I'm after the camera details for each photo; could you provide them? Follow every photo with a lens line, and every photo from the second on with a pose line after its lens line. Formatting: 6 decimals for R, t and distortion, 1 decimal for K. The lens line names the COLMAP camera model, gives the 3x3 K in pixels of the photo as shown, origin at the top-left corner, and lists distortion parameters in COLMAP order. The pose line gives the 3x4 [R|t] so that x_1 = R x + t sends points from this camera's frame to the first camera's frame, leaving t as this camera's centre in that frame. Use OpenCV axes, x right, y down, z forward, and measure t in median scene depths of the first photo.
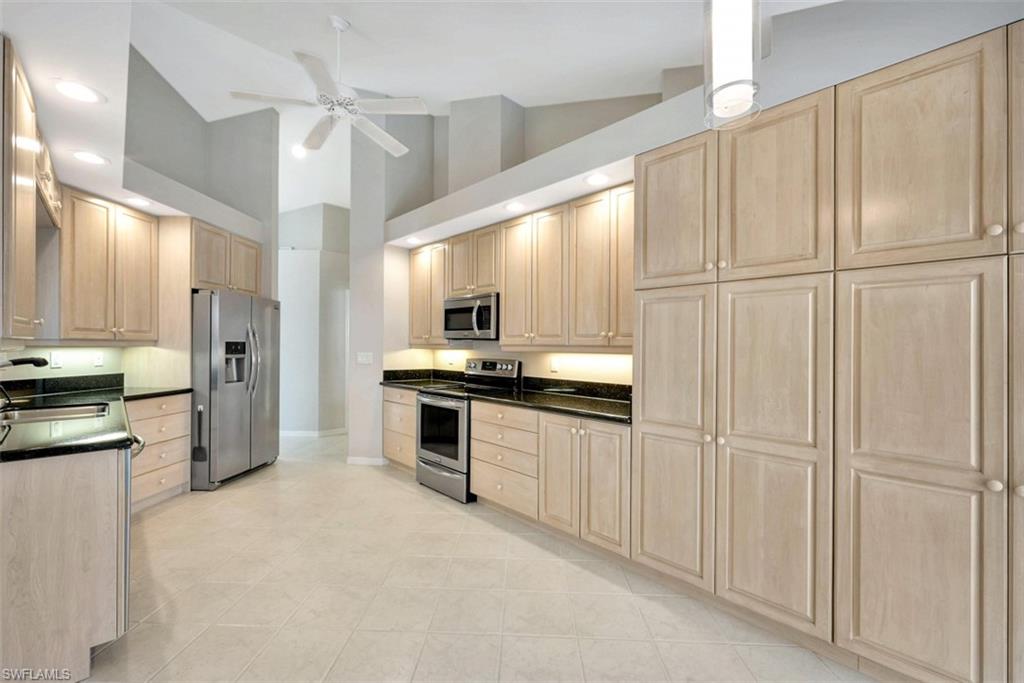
lens RADIAL K [[447.3, 0, 512.0], [0, 447.3, 341.5], [0, 0, 1]] dist [0.000175, 0.000065]
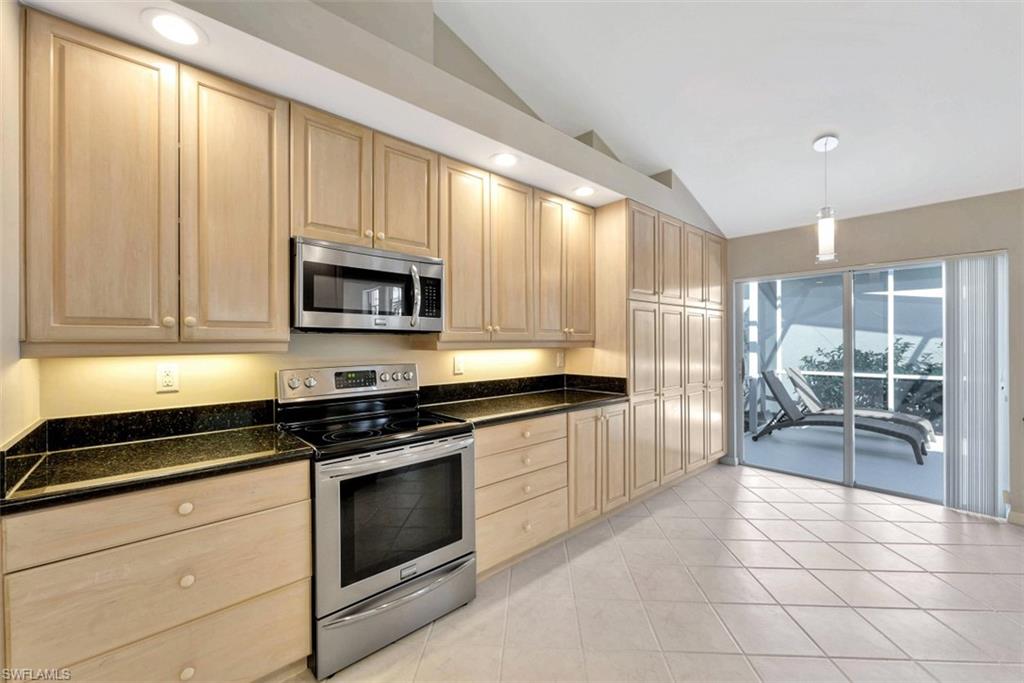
lens RADIAL K [[410.9, 0, 512.0], [0, 410.9, 341.5], [0, 0, 1]] dist [-0.000640, -0.000018]
pose [[-0.005170, -0.010468, 0.999932, -0.689667], [-0.007355, 0.999919, 0.010429, 0.001062], [-0.999960, -0.007301, -0.005246, 0.983065]]
